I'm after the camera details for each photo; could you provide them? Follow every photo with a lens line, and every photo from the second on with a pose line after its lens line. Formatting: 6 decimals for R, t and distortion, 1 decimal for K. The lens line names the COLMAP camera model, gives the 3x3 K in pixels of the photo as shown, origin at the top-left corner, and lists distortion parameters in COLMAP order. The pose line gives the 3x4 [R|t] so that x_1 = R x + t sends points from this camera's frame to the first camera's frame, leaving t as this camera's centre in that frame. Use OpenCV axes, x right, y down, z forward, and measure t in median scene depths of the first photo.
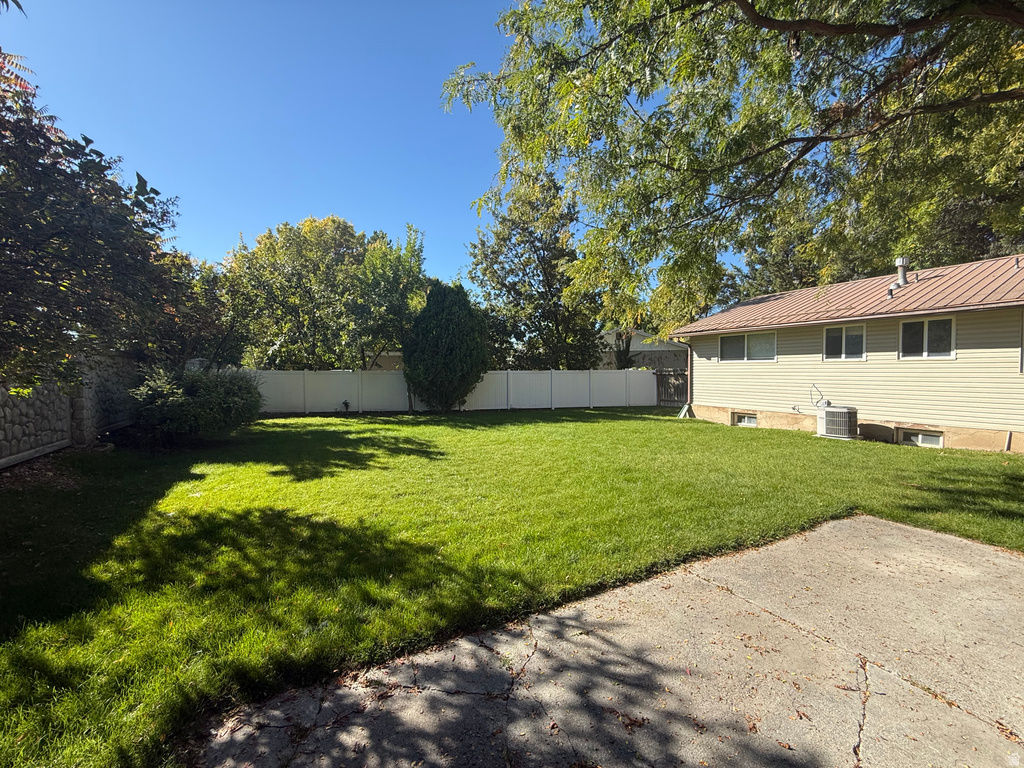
lens RADIAL K [[406.4, 0, 508.5], [0, 406.4, 384.2], [0, 0, 1]] dist [-0.002324, 0.000127]
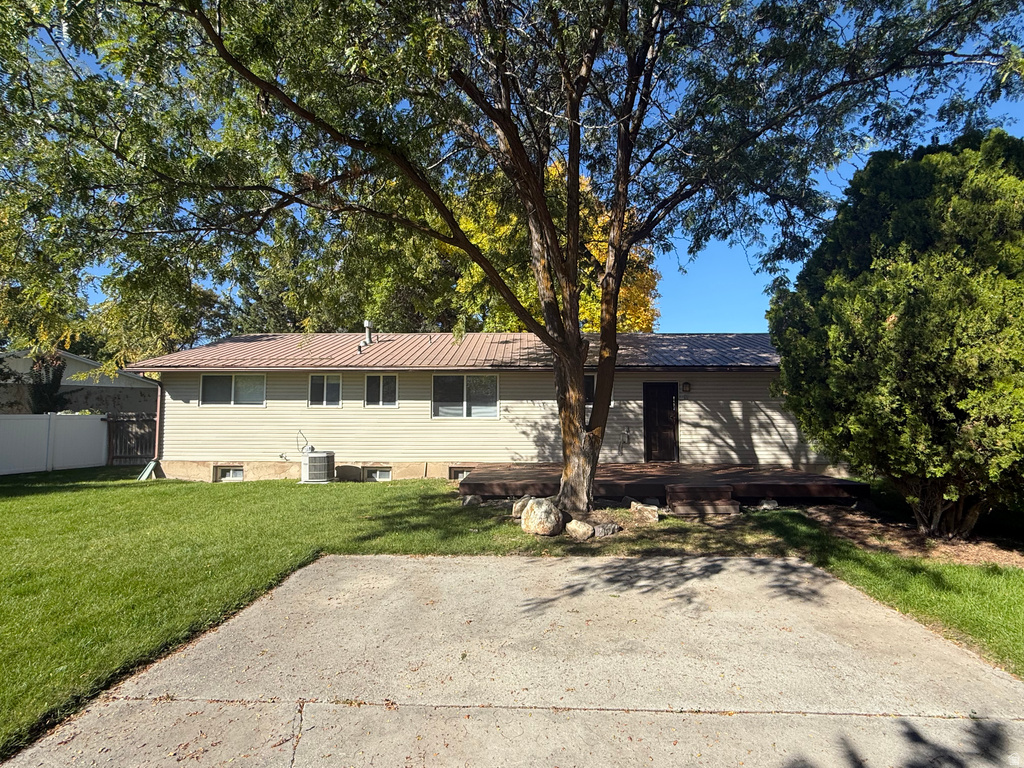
lens RADIAL K [[467.9, 0, 513.8], [0, 467.9, 383.0], [0, 0, 1]] dist [0.000076, -0.000260]
pose [[0.495878, 0.061093, 0.866240, 0.024270], [0.025430, 0.996073, -0.084807, -0.010265], [-0.868019, 0.064083, 0.492377, -0.053175]]
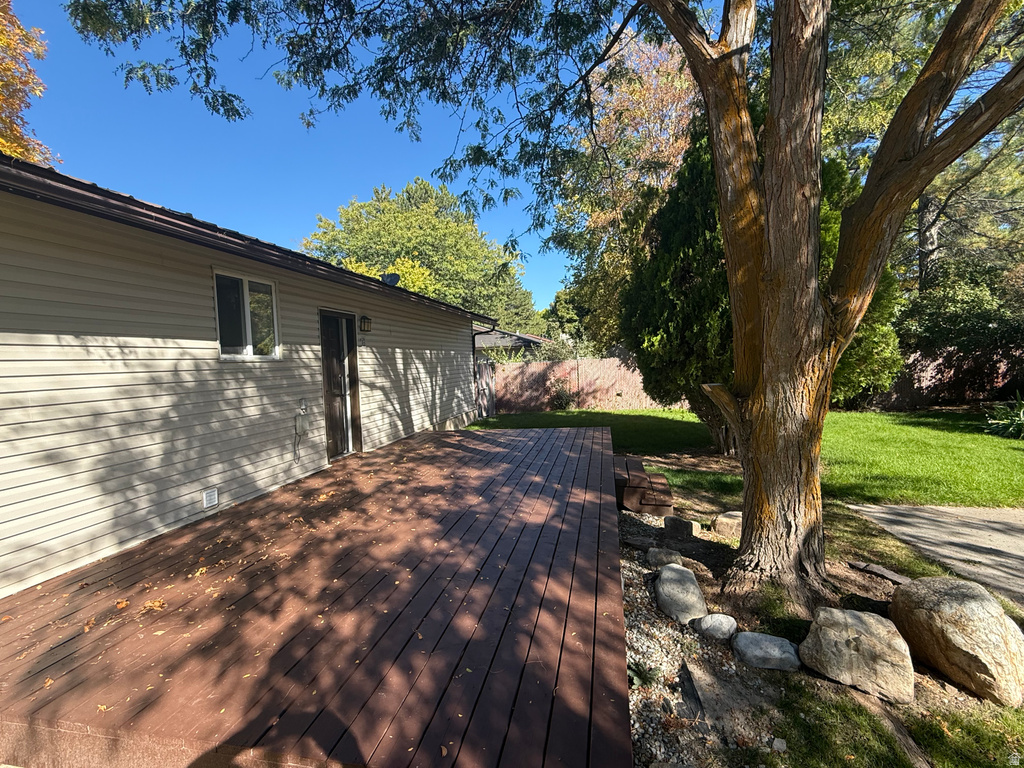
lens RADIAL K [[467.9, 0, 512.3], [0, 467.9, 378.1], [0, 0, 1]] dist [0.000076, -0.000260]
pose [[-0.771578, 0.013687, 0.635987, 1.229838], [0.066587, 0.996014, 0.059348, -0.058691], [-0.632640, 0.088140, -0.769414, 1.136447]]
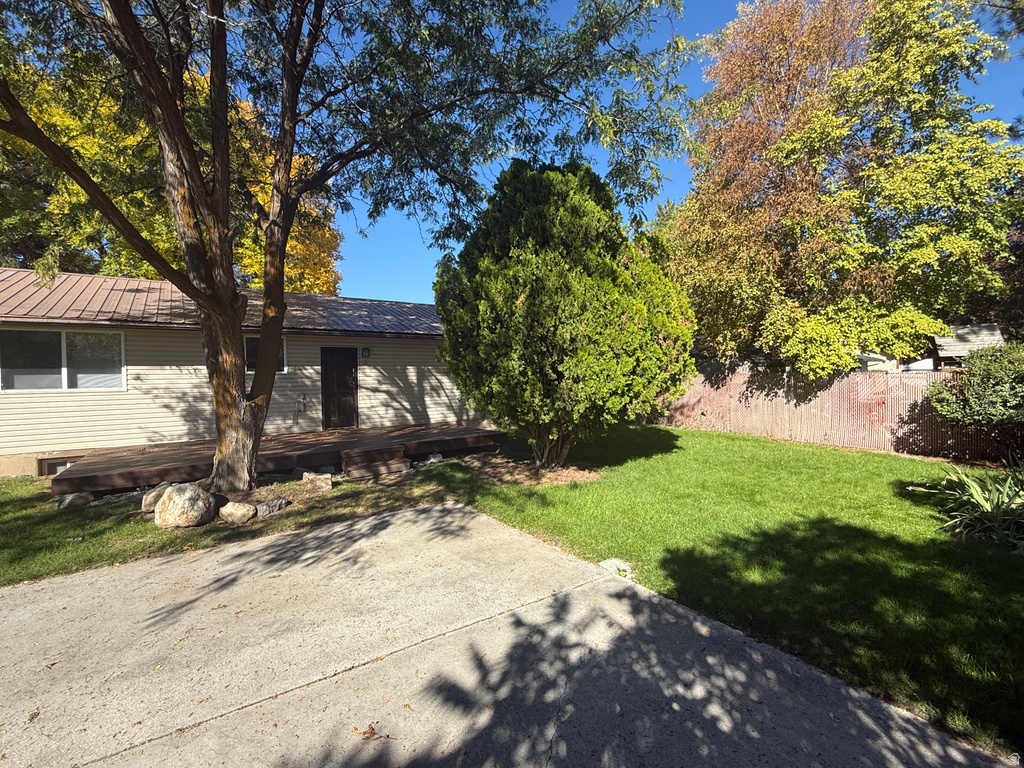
lens RADIAL K [[467.9, 0, 511.2], [0, 467.9, 383.3], [0, 0, 1]] dist [0.000076, -0.000260]
pose [[-0.120057, -0.006255, 0.992747, 0.054436], [0.050787, 0.998632, 0.012434, -0.004511], [-0.991467, 0.051911, -0.119575, -0.084651]]
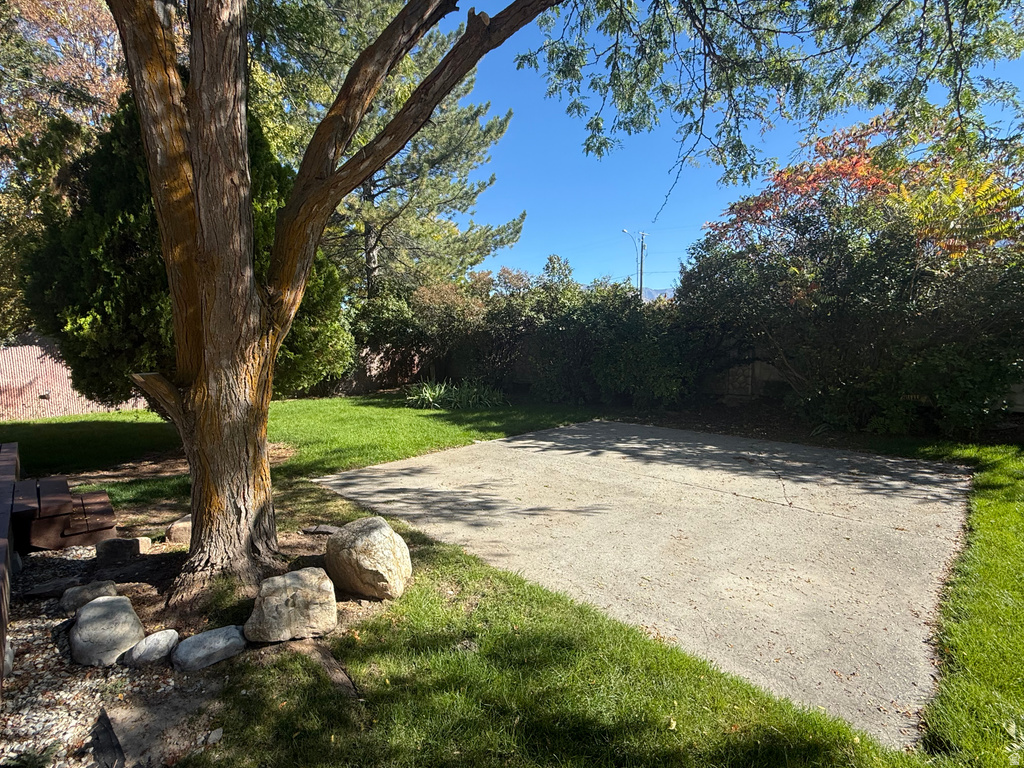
lens RADIAL K [[467.9, 0, 509.9], [0, 467.9, 379.1], [0, 0, 1]] dist [0.000076, -0.000260]
pose [[-0.953073, 0.041223, -0.299921, 1.188136], [0.006631, 0.993291, 0.115452, -0.049879], [0.302668, 0.108045, -0.946952, 1.127489]]
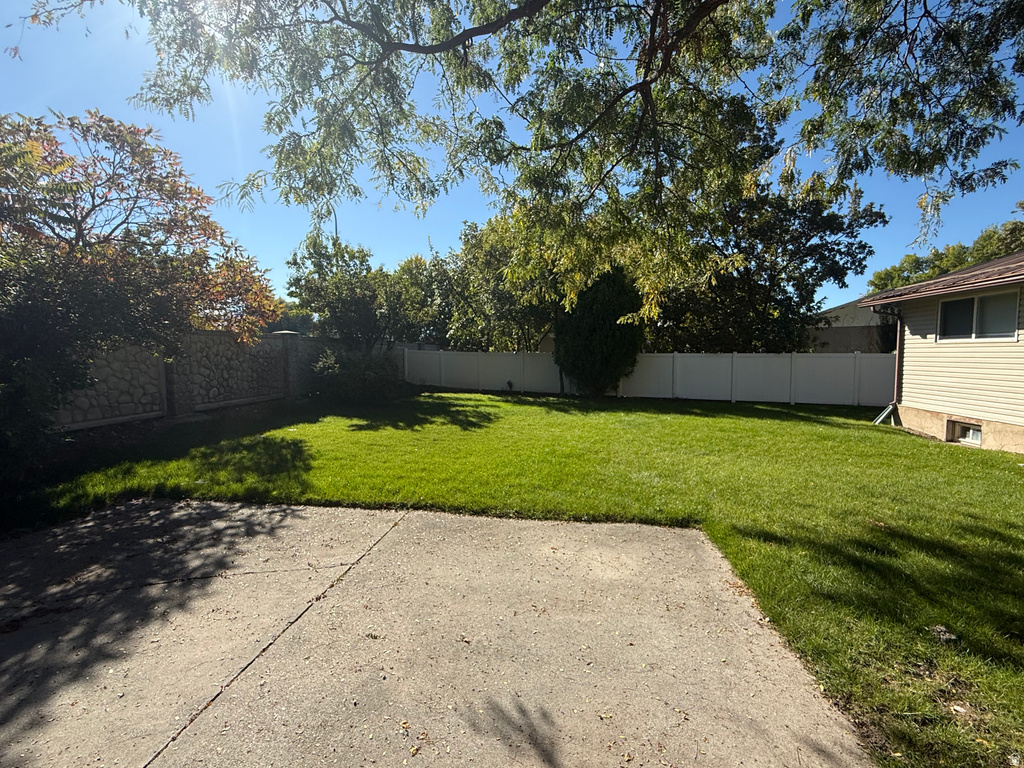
lens RADIAL K [[467.9, 0, 512.4], [0, 467.9, 383.9], [0, 0, 1]] dist [0.000076, -0.000260]
pose [[0.816737, 0.043761, -0.575349, 0.994199], [-0.024901, 0.998864, 0.040625, -0.002142], [0.576473, -0.018853, 0.816899, 0.011850]]
